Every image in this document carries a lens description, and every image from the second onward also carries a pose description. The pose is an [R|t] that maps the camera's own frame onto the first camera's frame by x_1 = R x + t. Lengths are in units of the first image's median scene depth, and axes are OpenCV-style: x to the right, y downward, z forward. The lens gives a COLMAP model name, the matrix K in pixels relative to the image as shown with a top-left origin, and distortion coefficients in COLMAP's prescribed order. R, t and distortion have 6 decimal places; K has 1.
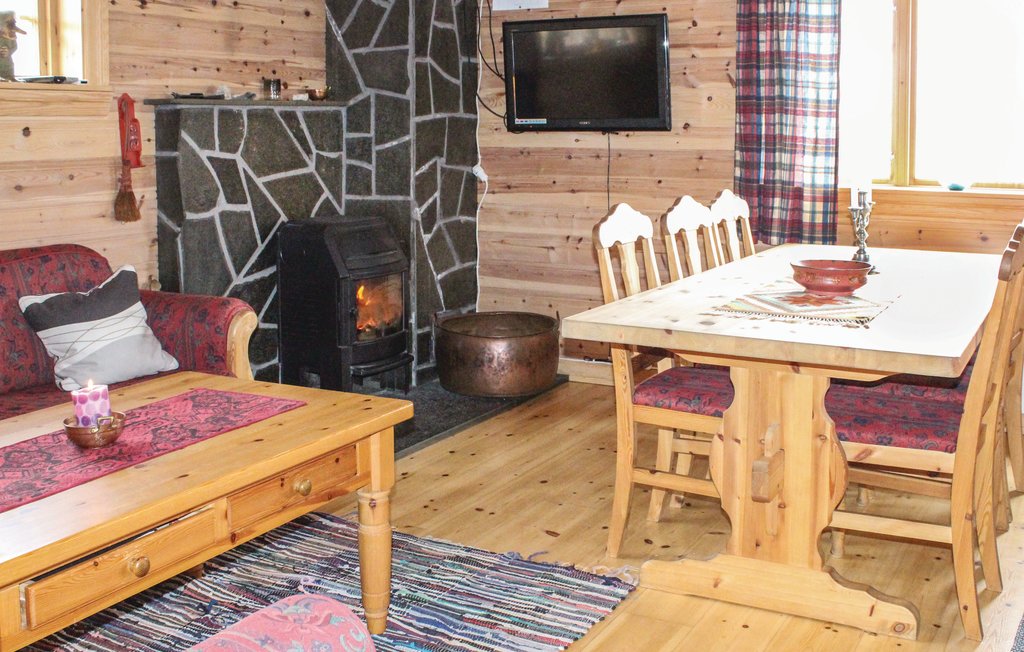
lens RADIAL K [[1141.9, 0, 512.0], [0, 1141.9, 326.0], [0, 0, 1]] dist [-0.014596, -0.007865]
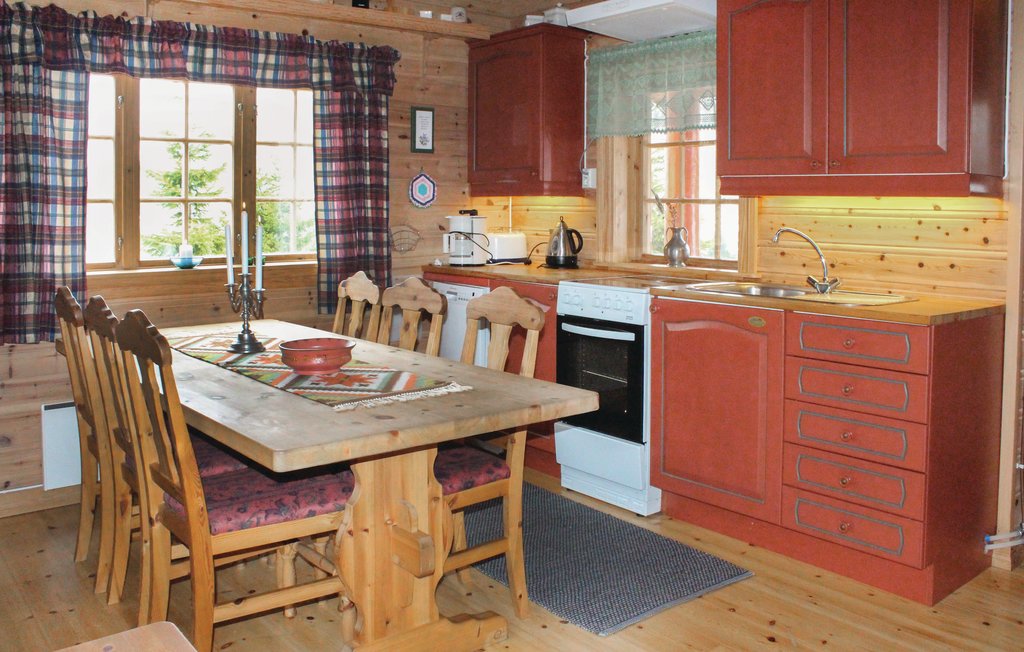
lens RADIAL K [[933.1, 0, 512.0], [0, 933.1, 326.0], [0, 0, 1]] dist [-0.003247, 0.005064]
pose [[0.398669, -0.132078, 0.907534, -0.314699], [0.170277, 0.983029, 0.068264, -0.073162], [-0.901149, 0.127317, 0.414393, 0.350197]]
